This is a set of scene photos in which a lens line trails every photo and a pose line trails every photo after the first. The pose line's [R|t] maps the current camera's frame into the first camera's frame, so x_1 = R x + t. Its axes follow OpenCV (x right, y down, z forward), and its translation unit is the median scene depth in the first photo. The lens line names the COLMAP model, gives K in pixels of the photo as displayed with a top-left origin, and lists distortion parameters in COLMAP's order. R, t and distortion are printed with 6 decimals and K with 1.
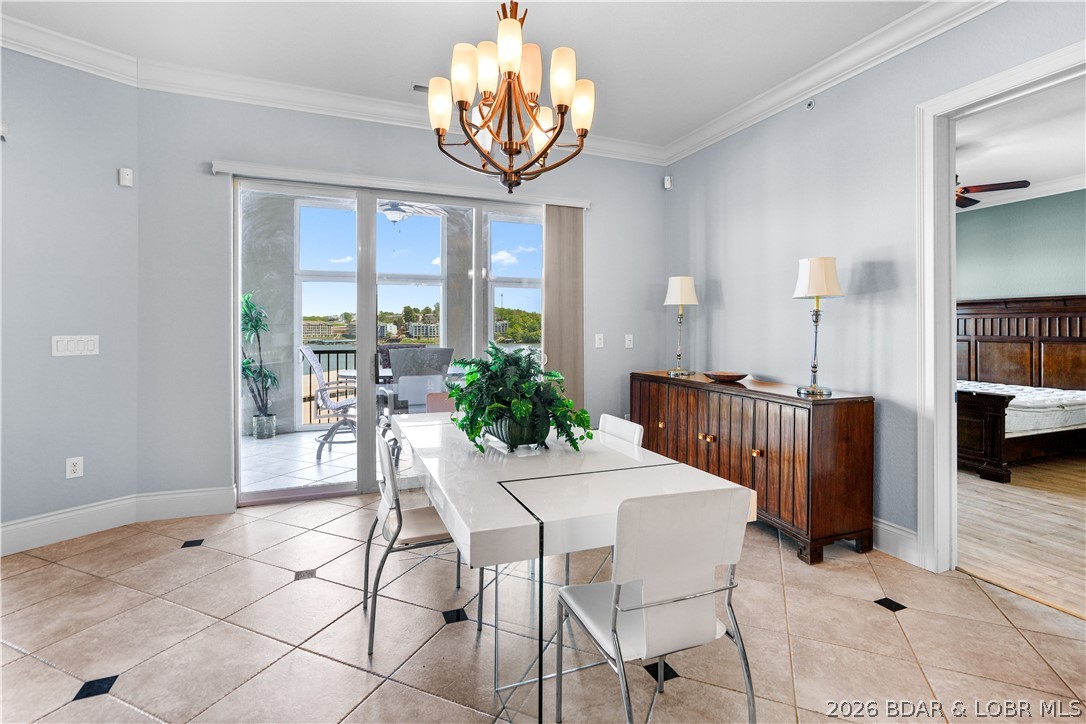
lens RADIAL K [[521.1, 0, 557.7], [0, 521.1, 332.0], [0, 0, 1]] dist [0.044262, 0.000538]
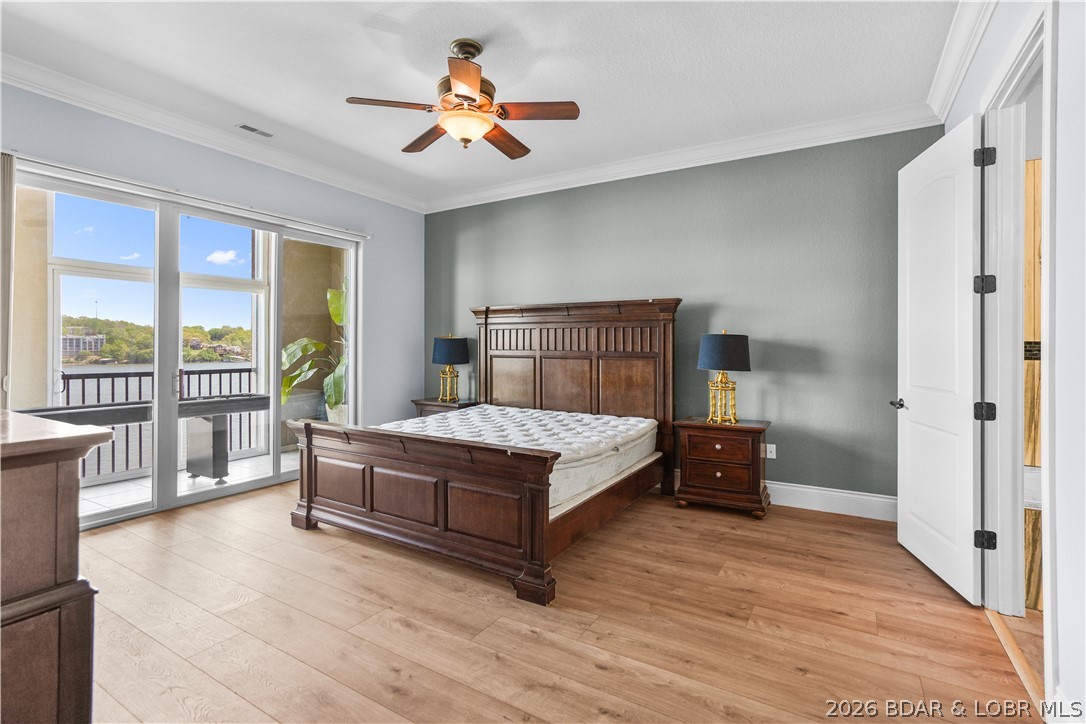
lens RADIAL K [[509.4, 0, 539.7], [0, 509.4, 338.4], [0, 0, 1]] dist [-0.026903, 0.000214]
pose [[0.827245, 0.008993, 0.561769, 0.385278], [0.002539, 0.999802, -0.019745, 0.004066], [-0.561835, 0.017760, 0.827058, 0.410950]]
